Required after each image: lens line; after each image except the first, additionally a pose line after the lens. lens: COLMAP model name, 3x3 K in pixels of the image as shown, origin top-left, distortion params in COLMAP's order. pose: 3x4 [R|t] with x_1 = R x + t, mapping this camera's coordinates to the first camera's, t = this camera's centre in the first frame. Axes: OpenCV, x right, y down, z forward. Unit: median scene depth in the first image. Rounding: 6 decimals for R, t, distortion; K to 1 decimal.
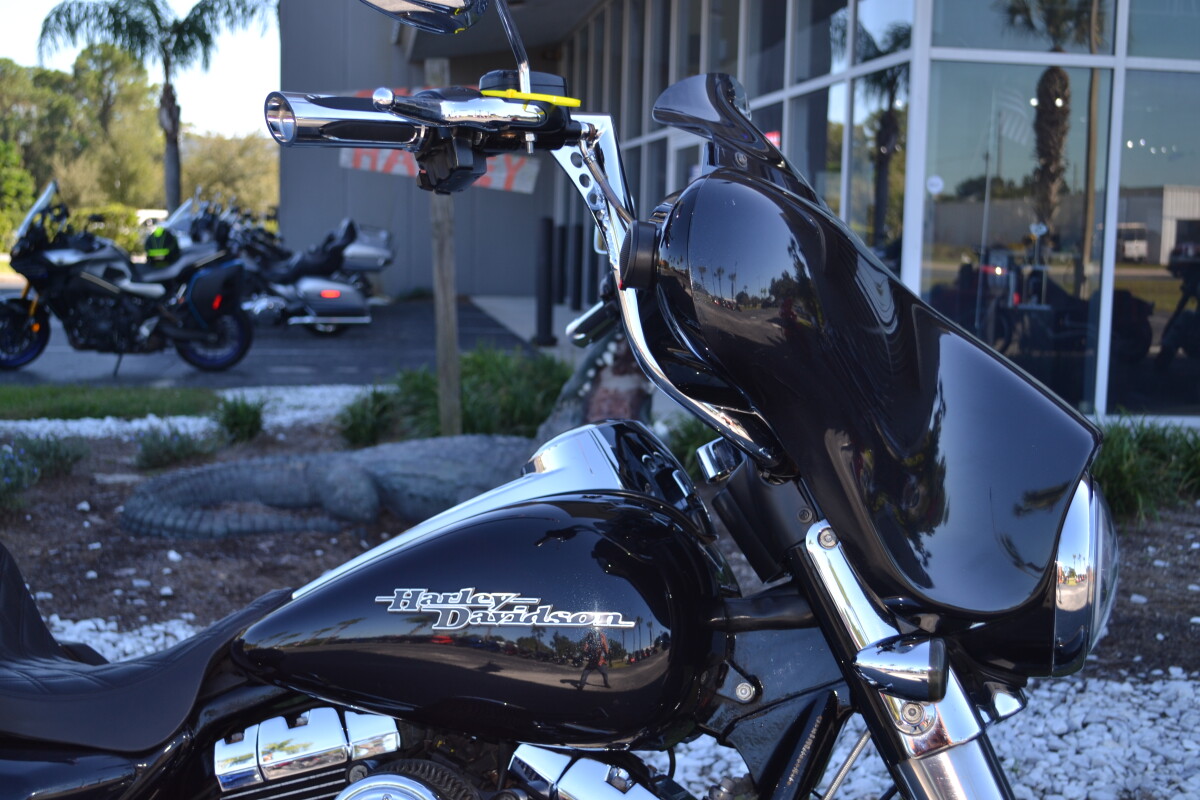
lens RADIAL K [[1524.9, 0, 600.0], [0, 1524.9, 400.0], [0, 0, 1]] dist [-0.008183, -0.018384]
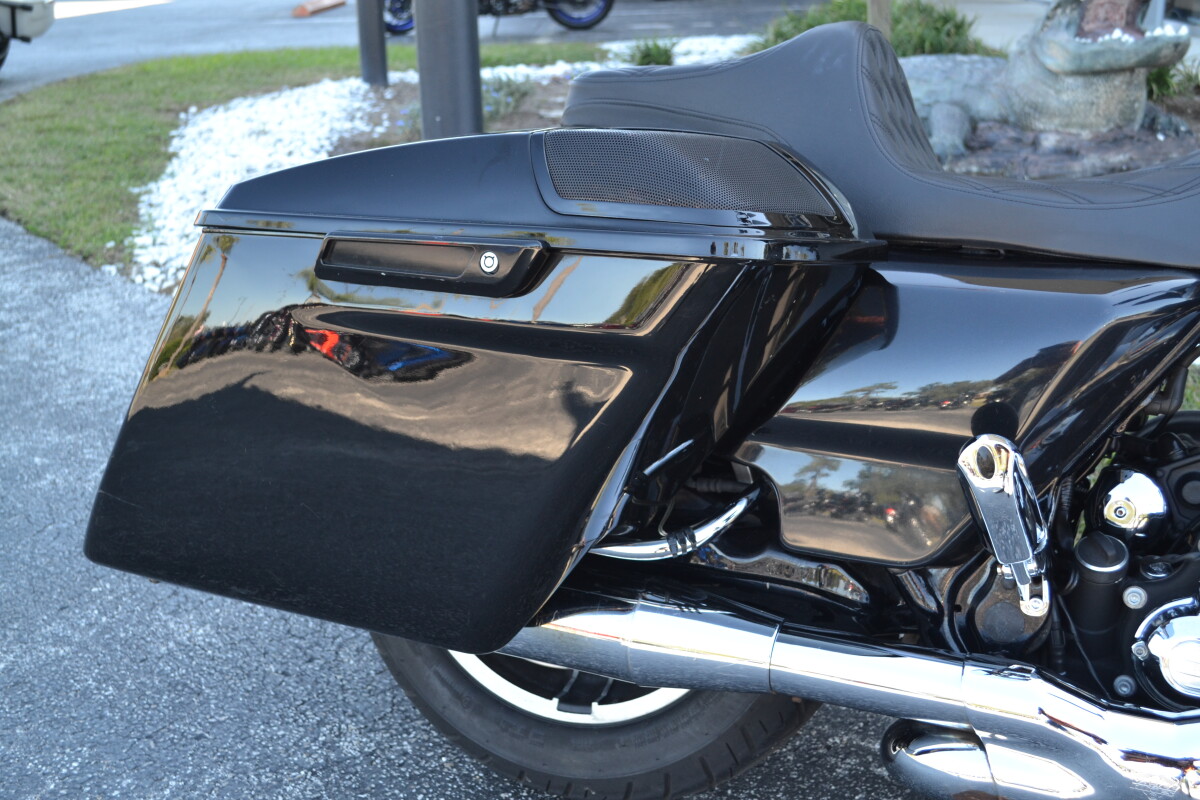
lens RADIAL K [[1348.9, 0, 600.0], [0, 1348.9, 400.0], [0, 0, 1]] dist [-0.021665, -0.039863]
pose [[0.982702, 0.016996, -0.184411, -0.520318], [0.026712, 0.972358, 0.231964, 0.132040], [0.183256, -0.232877, 0.955084, 0.259646]]
